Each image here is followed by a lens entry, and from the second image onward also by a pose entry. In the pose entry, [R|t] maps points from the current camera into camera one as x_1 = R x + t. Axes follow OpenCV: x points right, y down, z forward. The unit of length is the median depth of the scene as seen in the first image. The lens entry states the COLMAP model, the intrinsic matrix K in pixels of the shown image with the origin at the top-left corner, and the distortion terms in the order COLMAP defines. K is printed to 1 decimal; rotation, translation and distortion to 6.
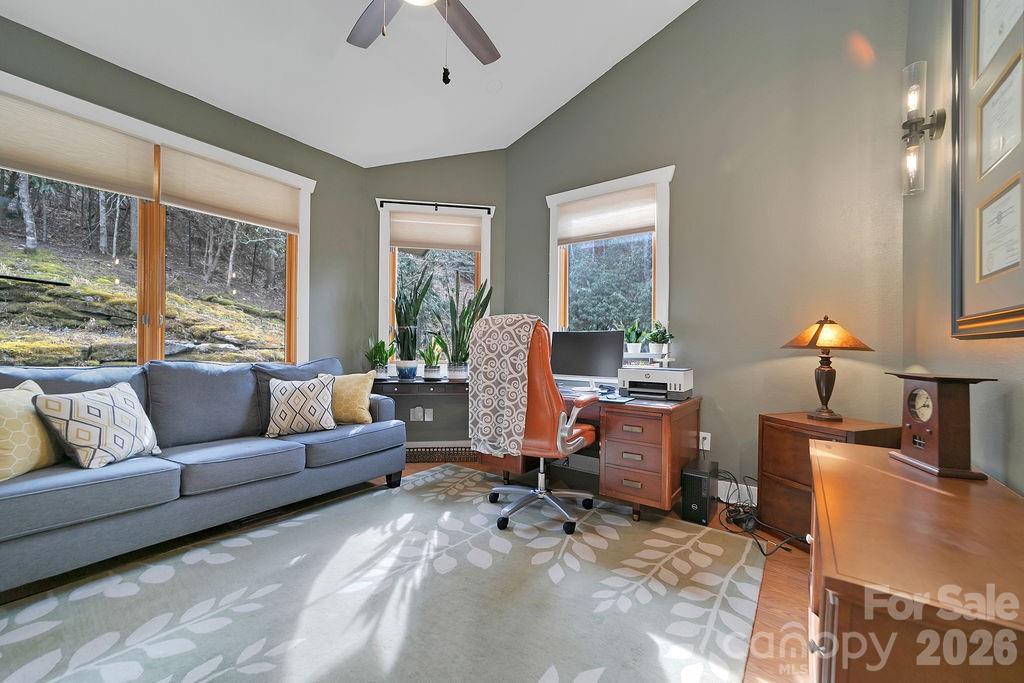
lens RADIAL K [[395.9, 0, 512.0], [0, 395.9, 341.5], [0, 0, 1]] dist [-0.001848, 0.000214]
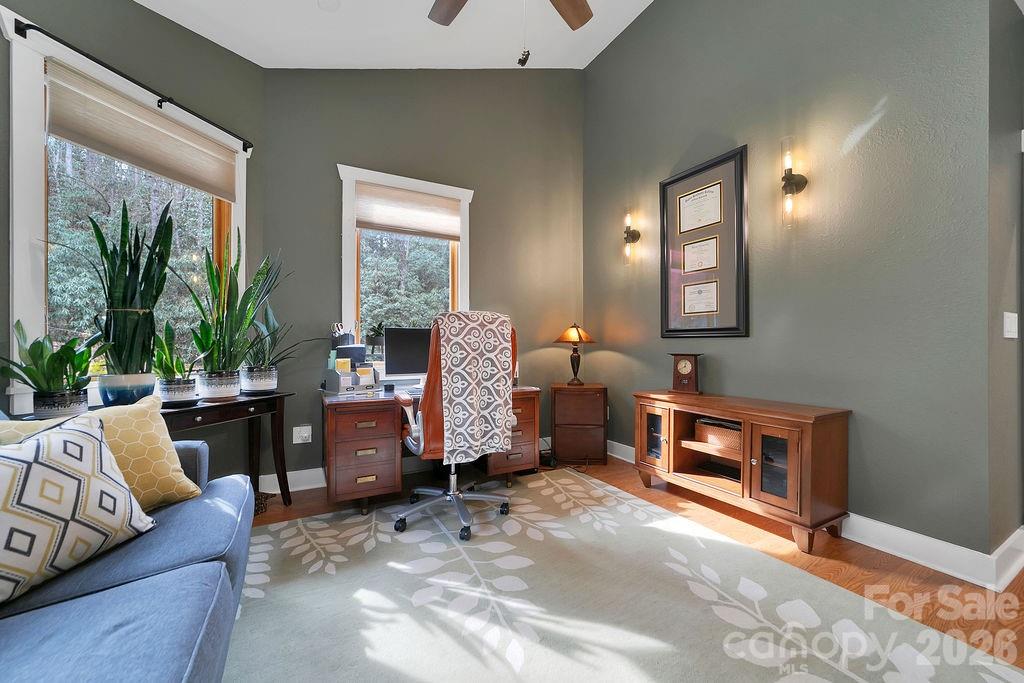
lens RADIAL K [[395.9, 0, 512.0], [0, 395.9, 341.5], [0, 0, 1]] dist [-0.001848, 0.000214]
pose [[0.427203, -0.004202, 0.904146, -0.845691], [-0.005412, 0.999959, 0.007204, -0.001933], [-0.904140, -0.007971, 0.427163, 0.522496]]
